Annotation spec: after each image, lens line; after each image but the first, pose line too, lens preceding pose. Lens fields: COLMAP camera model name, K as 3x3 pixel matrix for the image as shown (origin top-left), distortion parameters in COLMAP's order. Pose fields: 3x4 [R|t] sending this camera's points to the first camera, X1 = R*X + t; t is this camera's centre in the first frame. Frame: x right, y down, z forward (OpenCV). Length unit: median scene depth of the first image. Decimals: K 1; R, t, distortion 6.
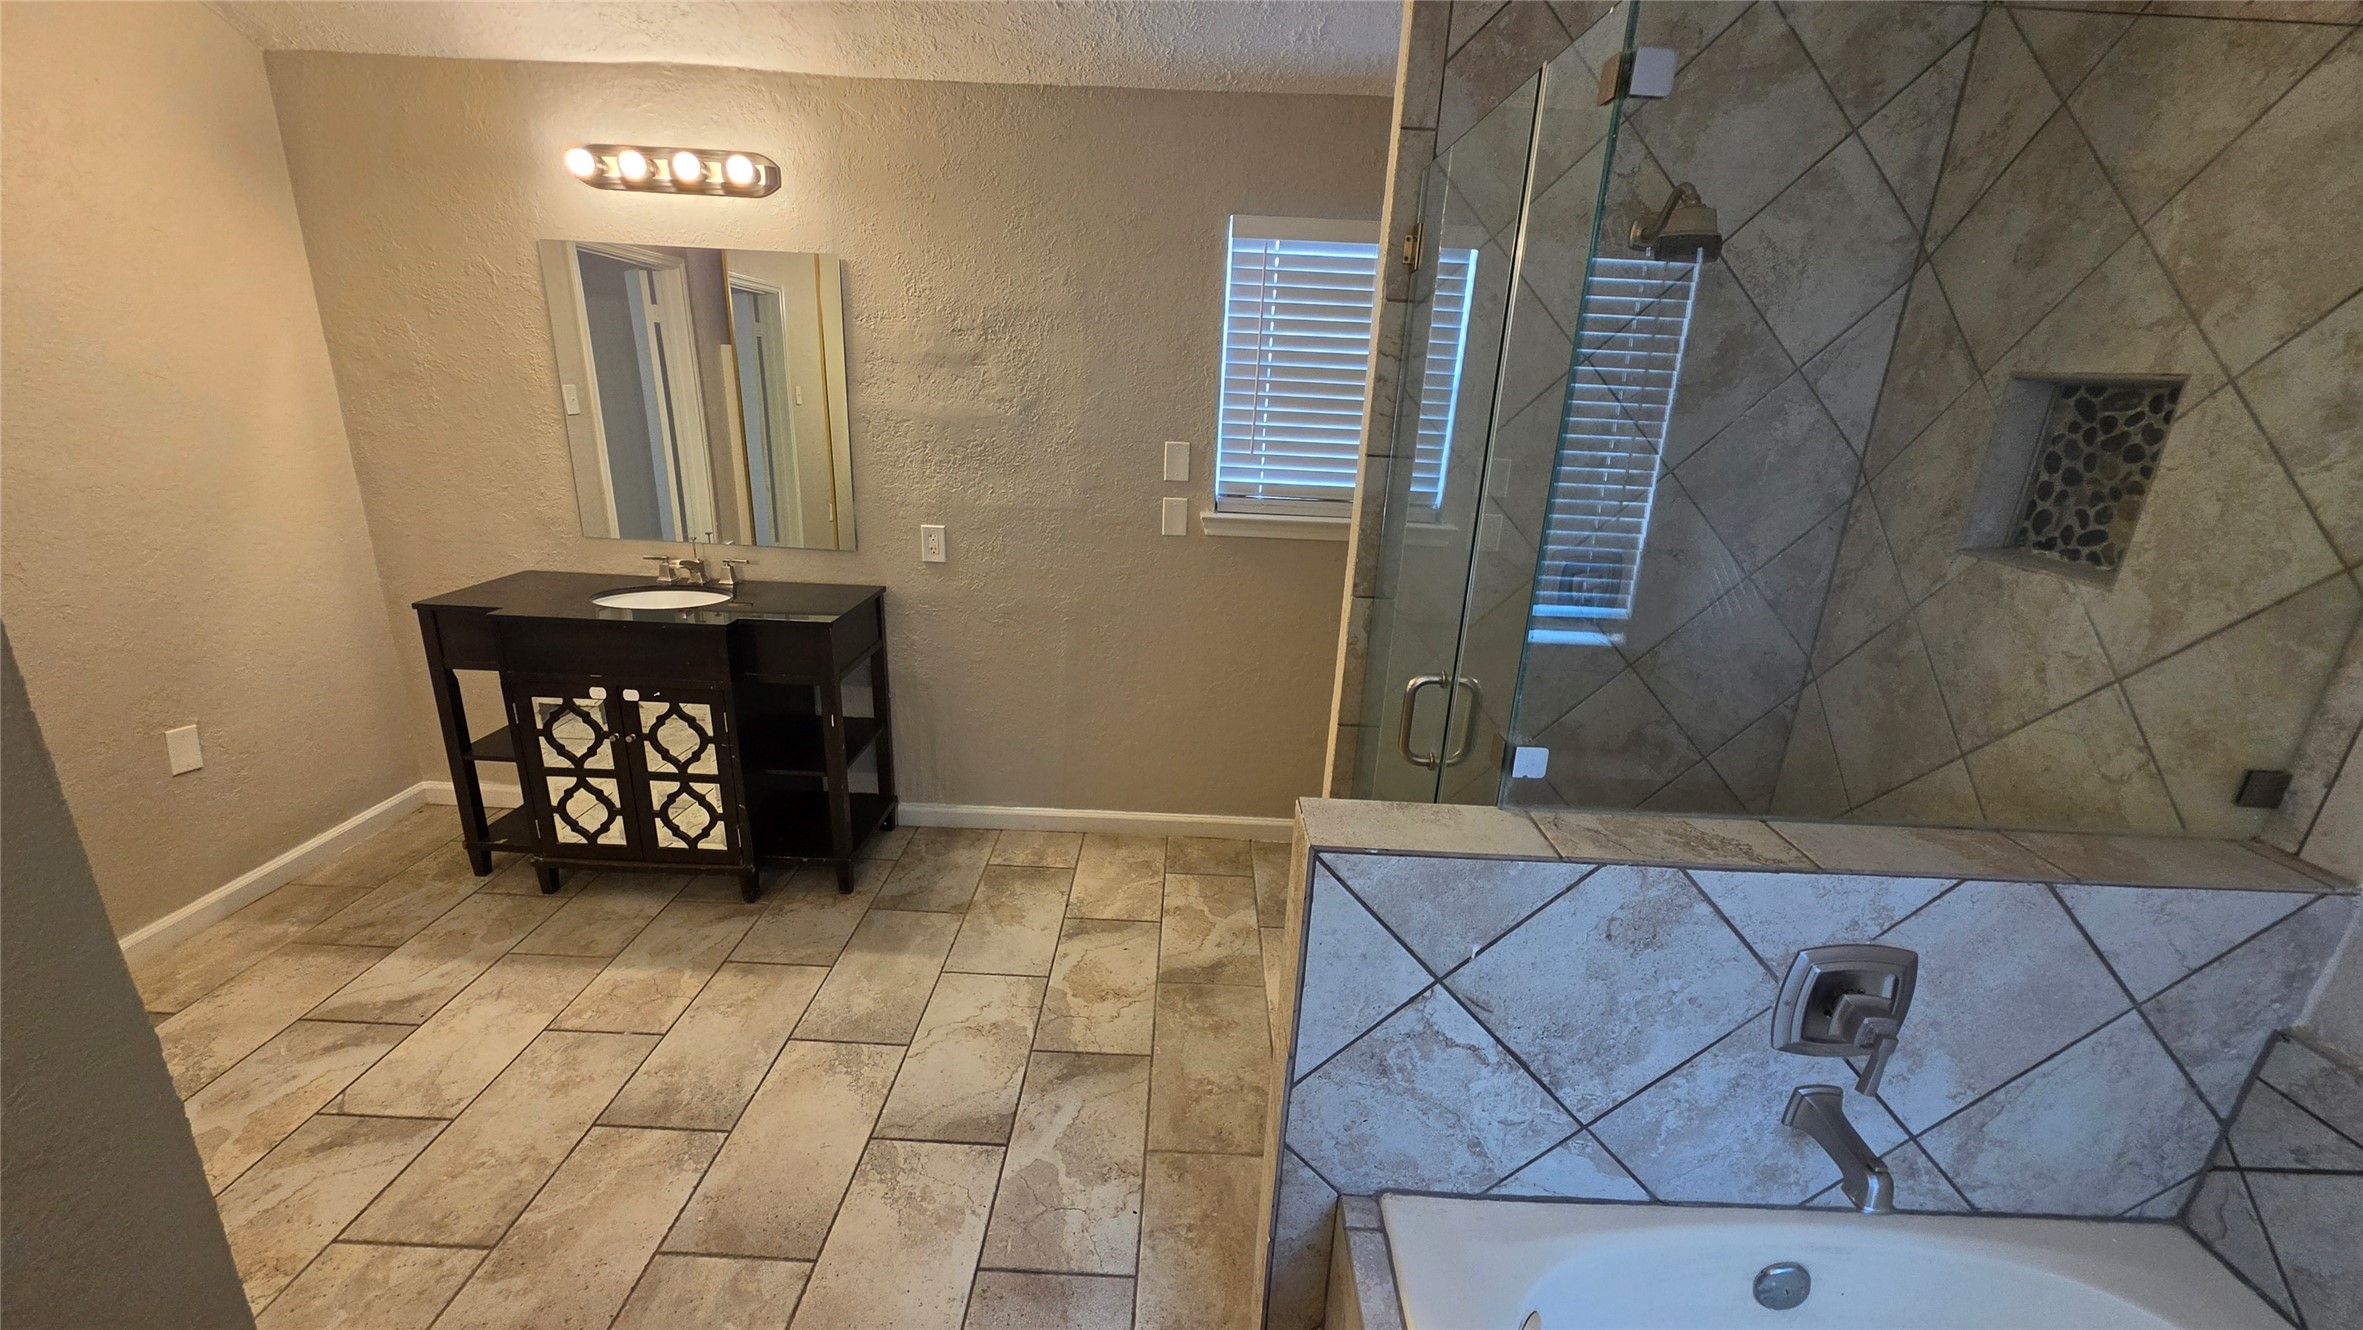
lens RADIAL K [[944.4, 0, 1192.5], [0, 944.4, 678.2], [0, 0, 1]] dist [0.000870, 0.000307]
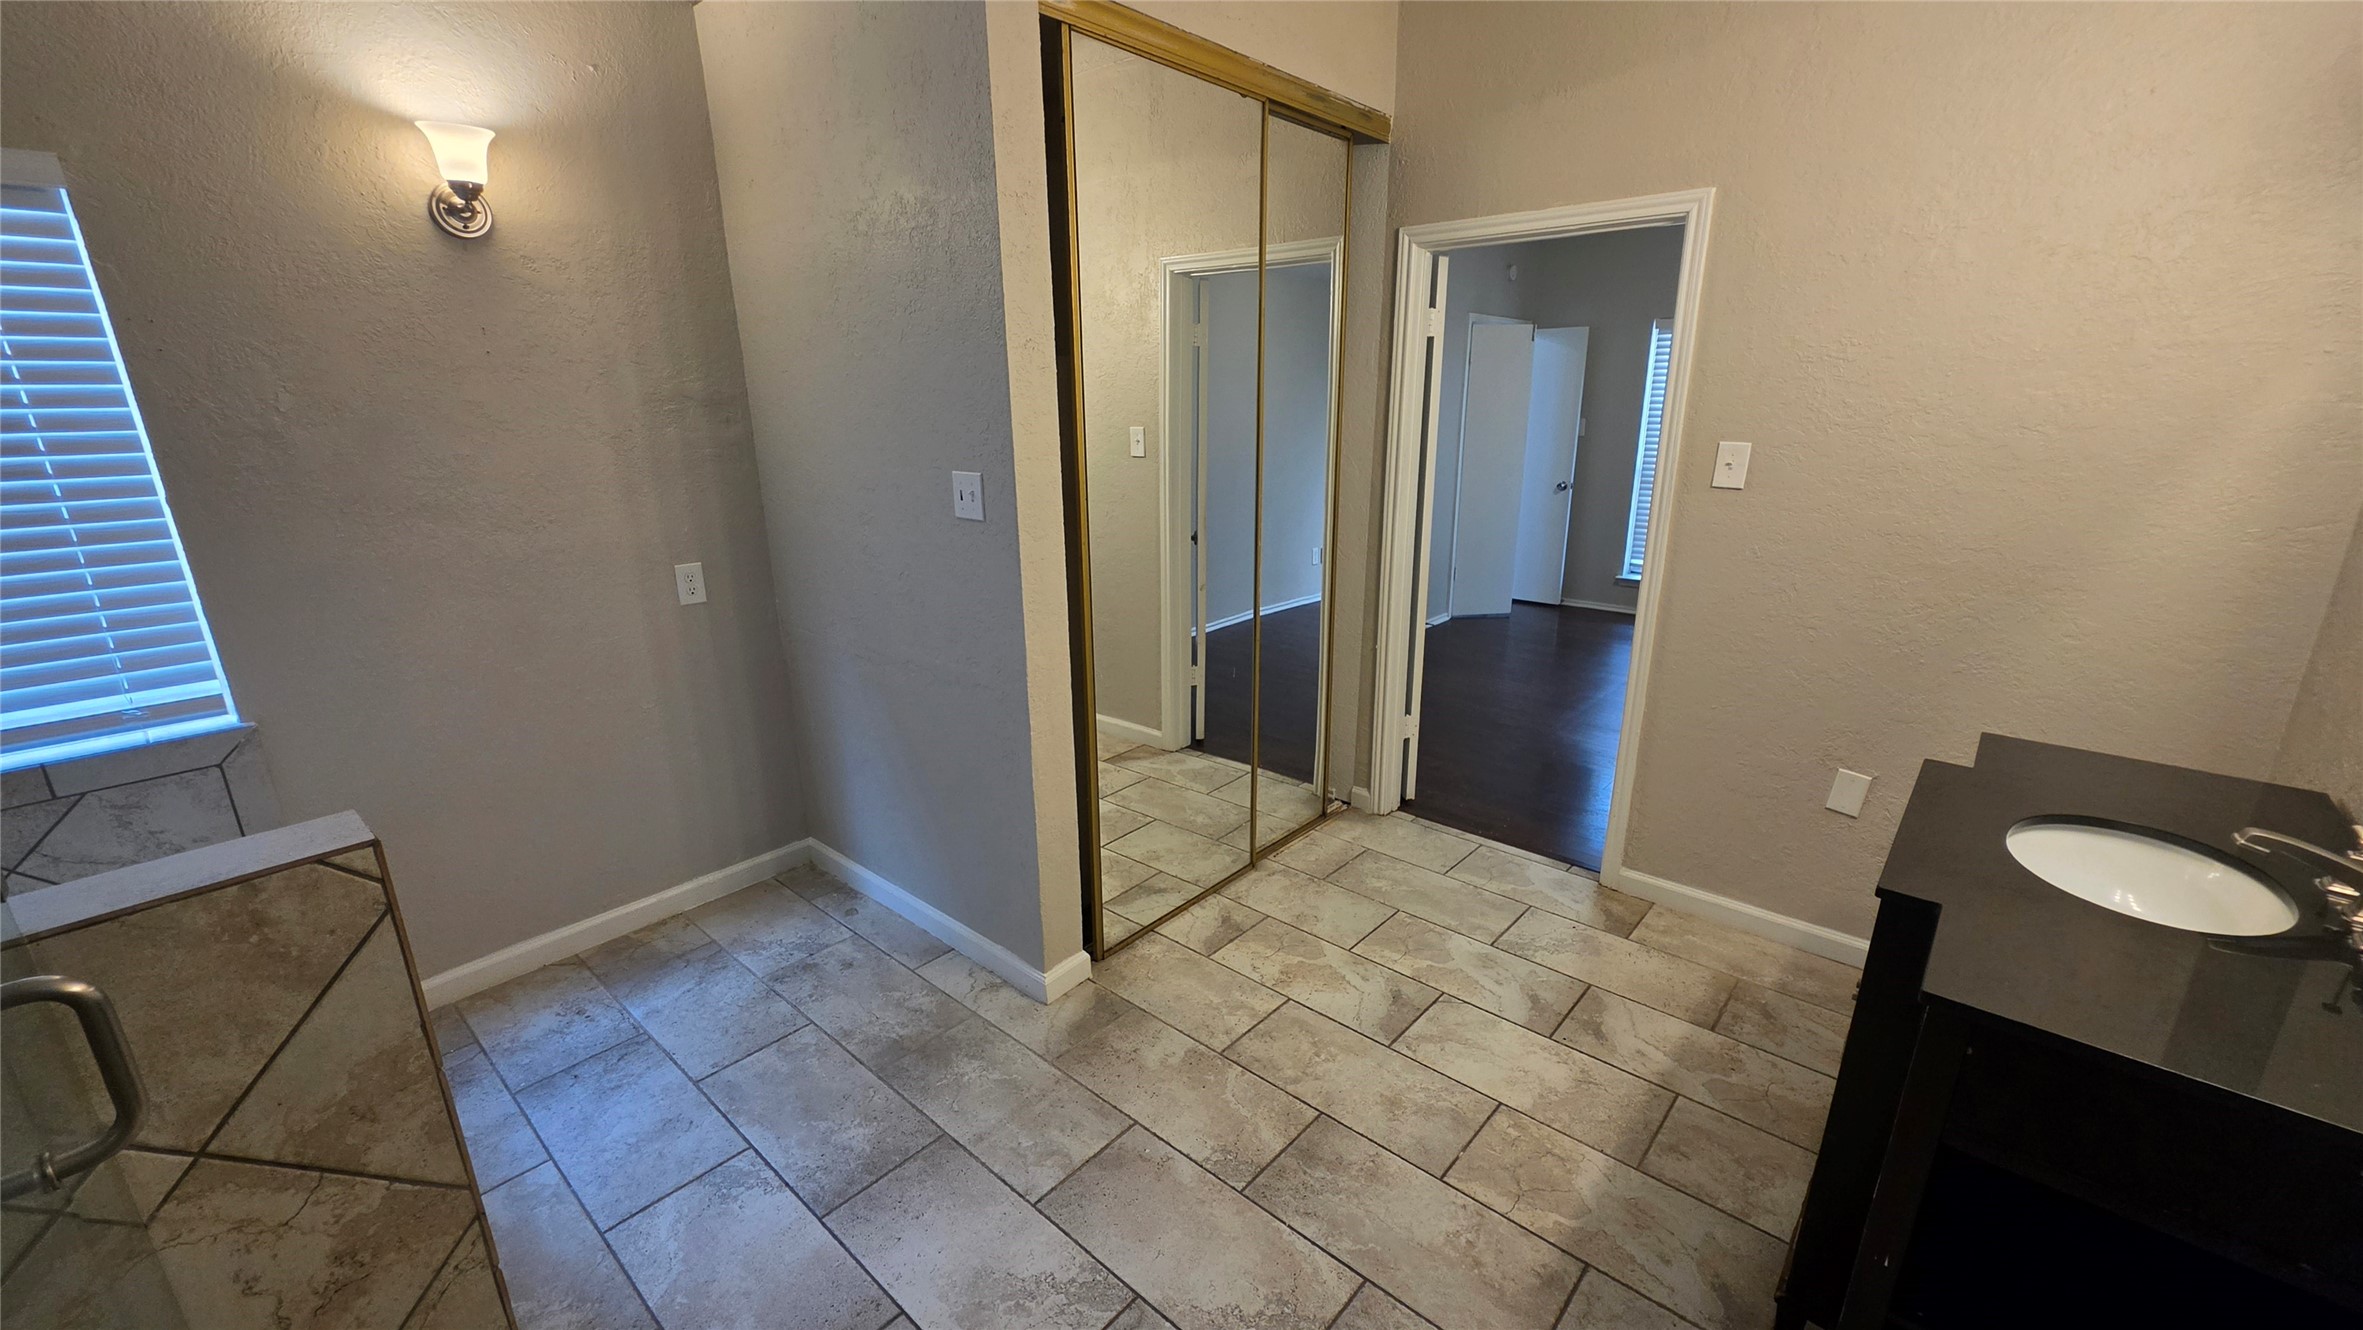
lens RADIAL K [[945.0, 0, 1183.3], [0, 945.0, 681.7], [0, 0, 1]] dist [0.000429, 0.000808]
pose [[-0.655200, 0.180977, -0.733458, 0.184573], [-0.259705, 0.857751, 0.443641, -0.448399], [0.709413, 0.481156, -0.514997, 1.482086]]
